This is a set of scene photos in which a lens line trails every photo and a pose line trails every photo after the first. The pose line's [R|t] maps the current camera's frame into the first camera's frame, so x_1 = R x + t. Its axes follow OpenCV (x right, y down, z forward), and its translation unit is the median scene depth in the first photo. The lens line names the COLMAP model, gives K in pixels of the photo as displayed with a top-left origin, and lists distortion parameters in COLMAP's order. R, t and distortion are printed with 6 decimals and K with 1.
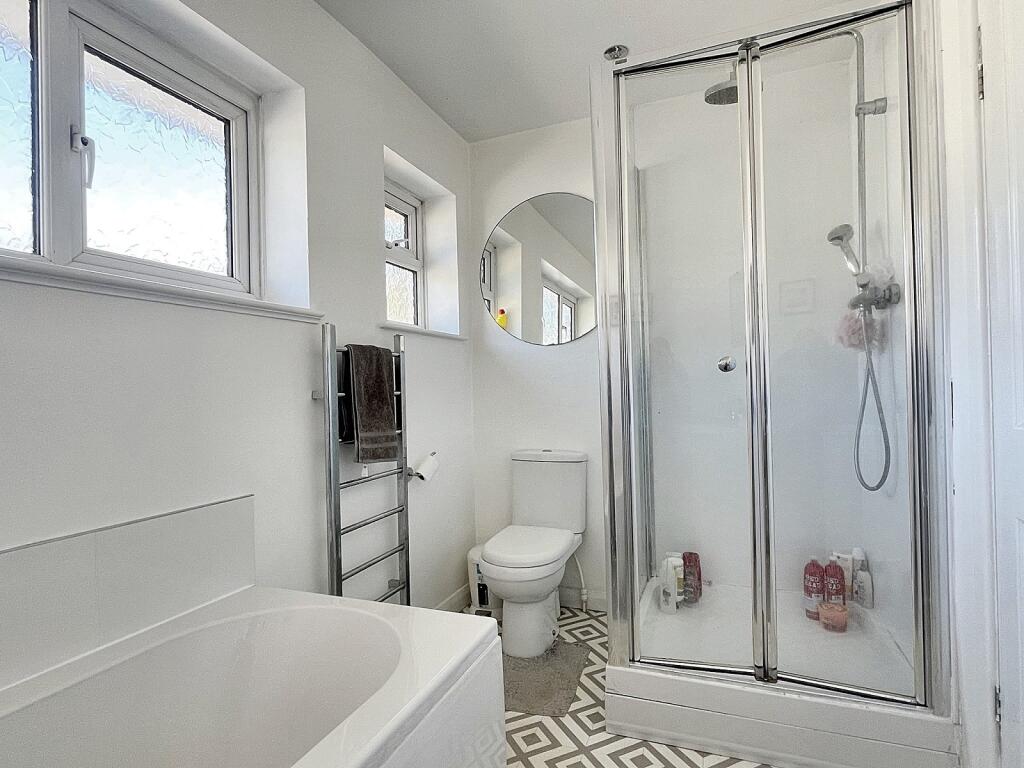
lens RADIAL K [[541.8, 0, 512.0], [0, 541.8, 384.0], [0, 0, 1]] dist [-0.001340, -0.000512]
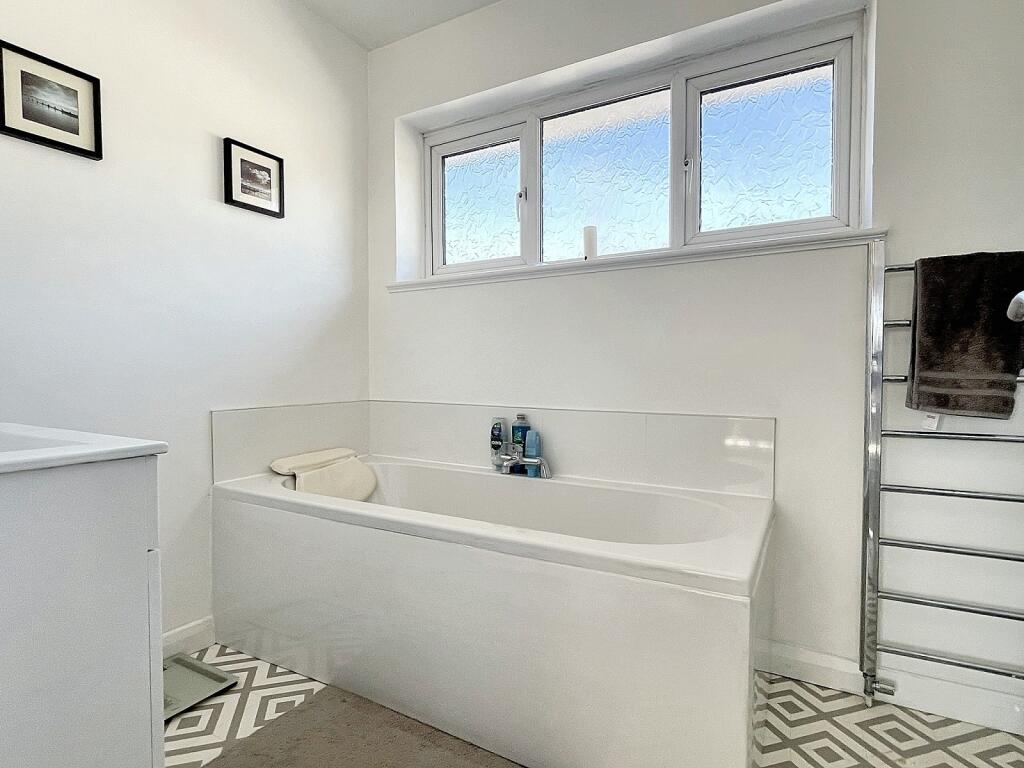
lens RADIAL K [[541.8, 0, 512.0], [0, 541.8, 384.0], [0, 0, 1]] dist [-0.001340, -0.000512]
pose [[-0.134327, 0.039520, -0.990149, 0.655404], [0.006597, 0.999218, 0.038987, 0.084931], [0.990915, -0.001295, -0.134483, 0.605620]]
